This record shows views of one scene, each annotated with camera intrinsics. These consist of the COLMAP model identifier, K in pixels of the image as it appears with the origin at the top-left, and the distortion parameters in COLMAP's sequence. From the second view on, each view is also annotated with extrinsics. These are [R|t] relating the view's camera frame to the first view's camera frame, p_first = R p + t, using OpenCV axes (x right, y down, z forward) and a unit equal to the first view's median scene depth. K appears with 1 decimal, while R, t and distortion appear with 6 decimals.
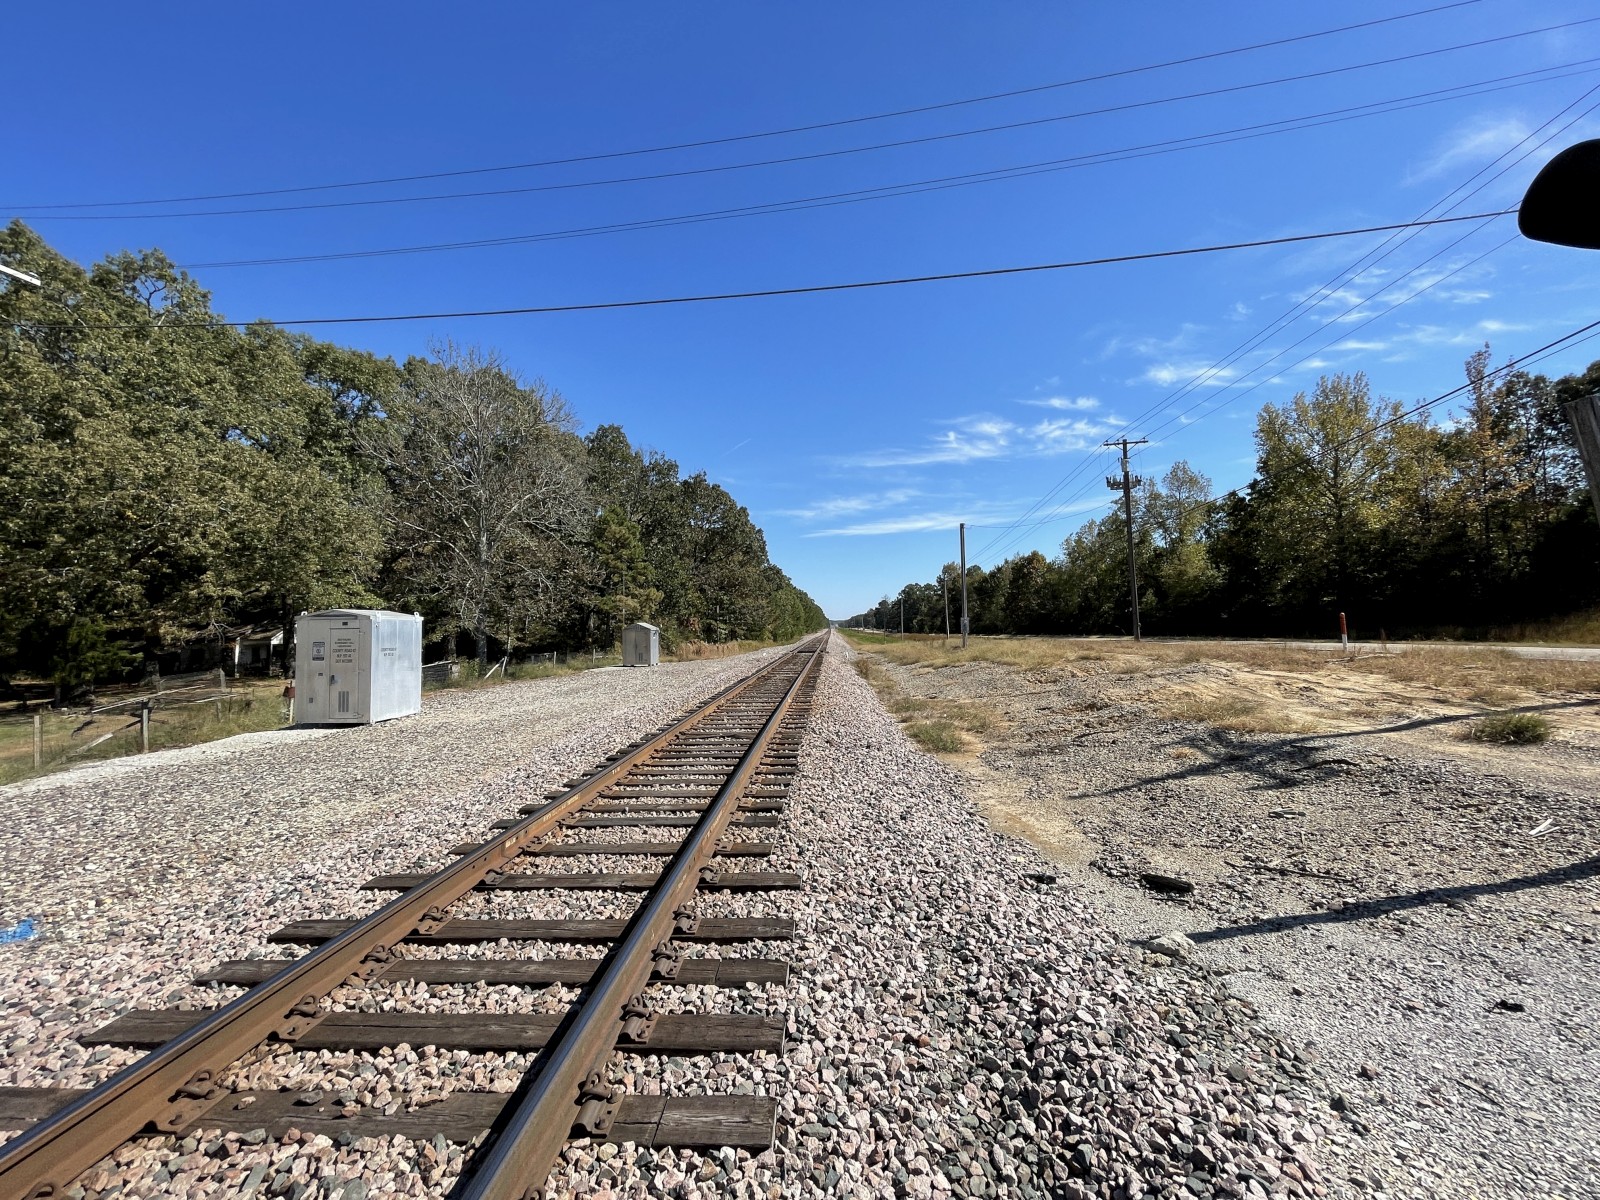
lens RADIAL K [[651.6, 0, 802.6], [0, 651.6, 604.0], [0, 0, 1]] dist [-0.000962, -0.000482]
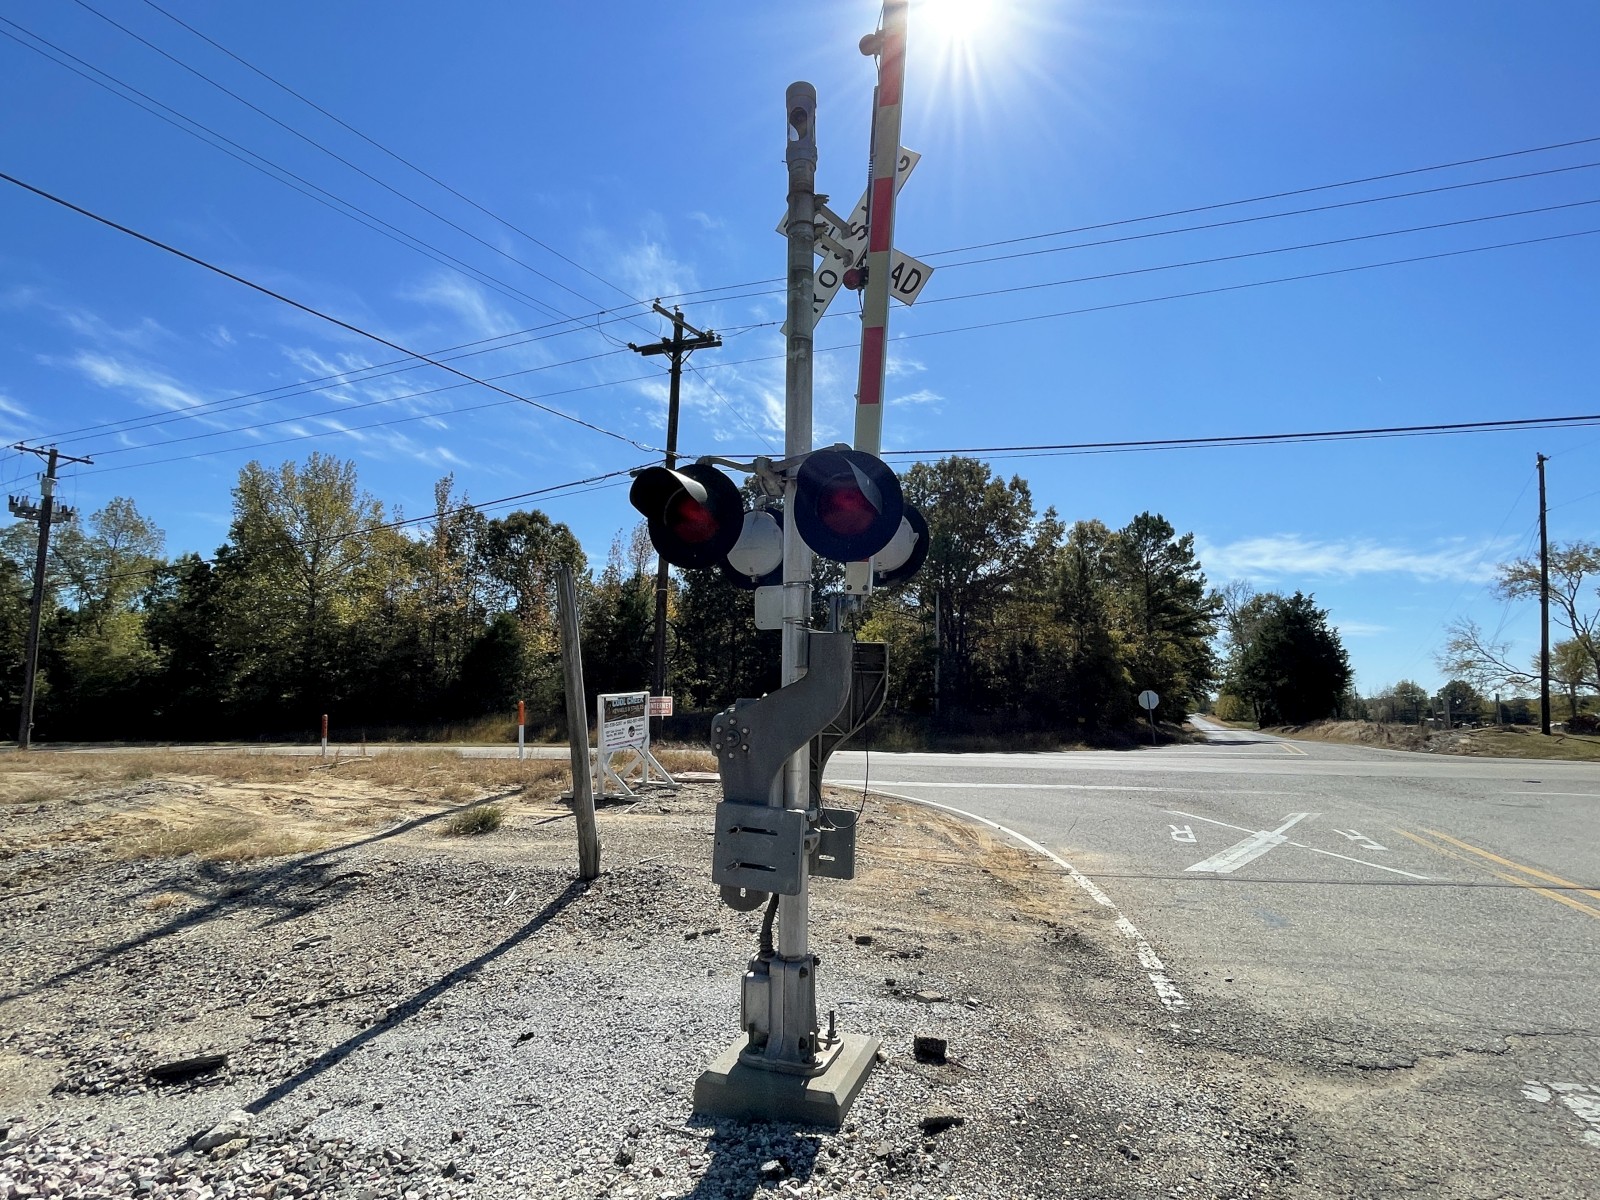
lens RADIAL K [[789.1, 0, 816.6], [0, 789.1, 598.1], [0, 0, 1]] dist [-0.002503, 0.000588]
pose [[0.289919, 0.155734, 0.944295, -0.119735], [-0.035123, 0.987739, -0.152115, -0.008648], [-0.956406, 0.010934, 0.291834, -0.007536]]
